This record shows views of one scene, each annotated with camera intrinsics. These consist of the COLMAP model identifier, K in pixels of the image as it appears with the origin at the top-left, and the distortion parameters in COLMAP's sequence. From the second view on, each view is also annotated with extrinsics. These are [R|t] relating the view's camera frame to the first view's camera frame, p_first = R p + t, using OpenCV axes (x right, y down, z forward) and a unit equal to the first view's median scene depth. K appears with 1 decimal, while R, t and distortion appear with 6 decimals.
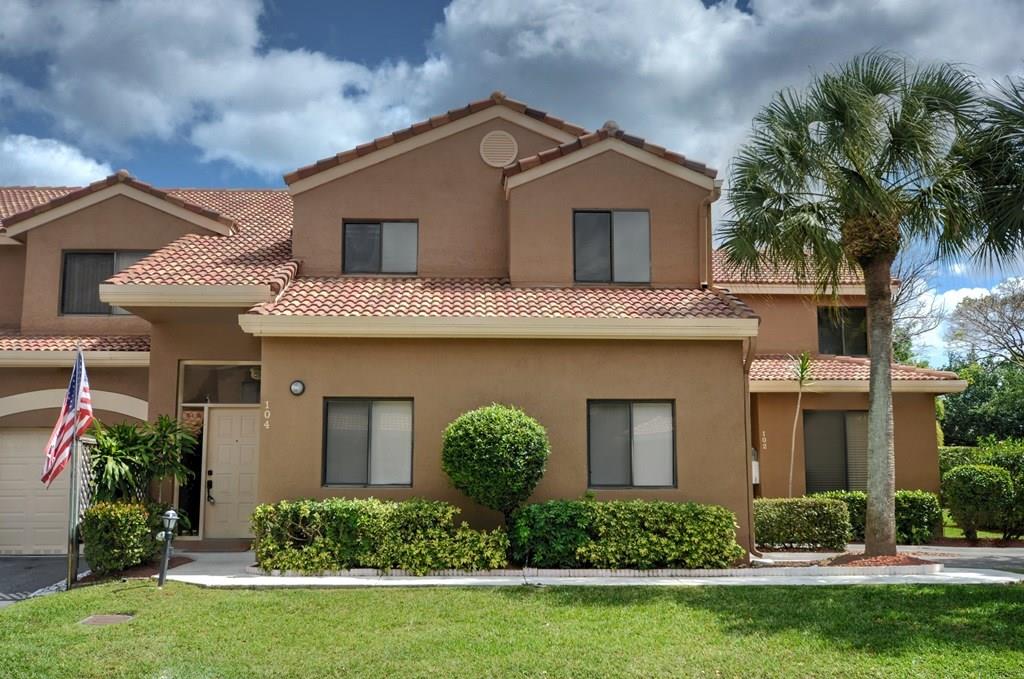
lens RADIAL K [[1056.1, 0, 512.0], [0, 1056.1, 339.5], [0, 0, 1]] dist [-0.001474, 0.002629]
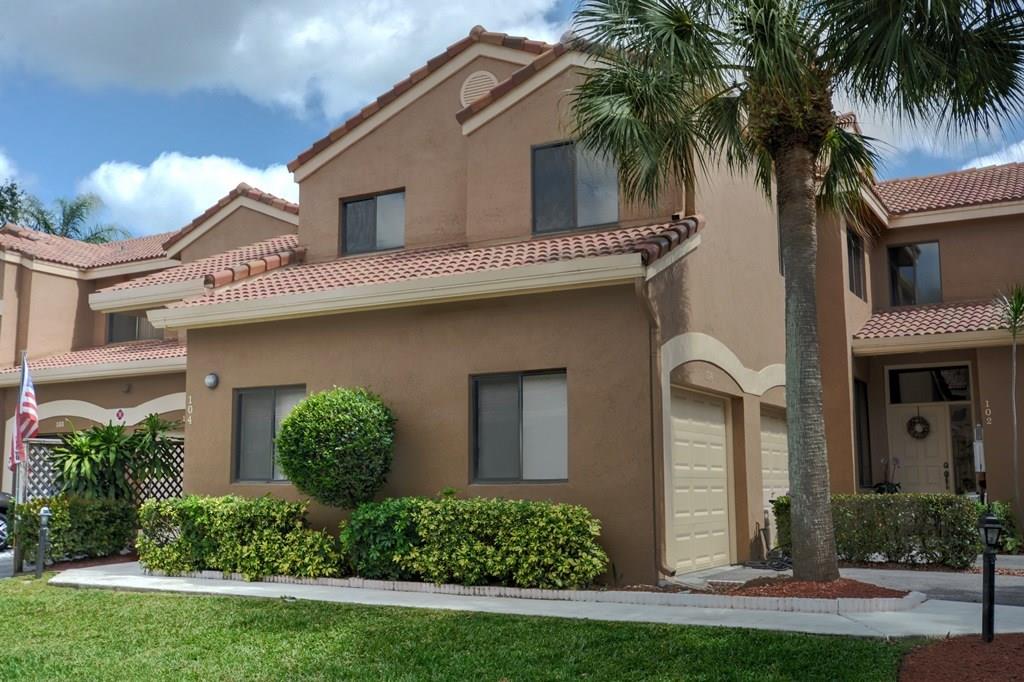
lens RADIAL K [[1056.1, 0, 512.0], [0, 1056.1, 341.0], [0, 0, 1]] dist [-0.001474, 0.002629]
pose [[0.846532, -0.075284, -0.526987, 0.536705], [0.080037, 0.996696, -0.013818, 0.044539], [0.526286, -0.030481, 0.849761, 0.321760]]
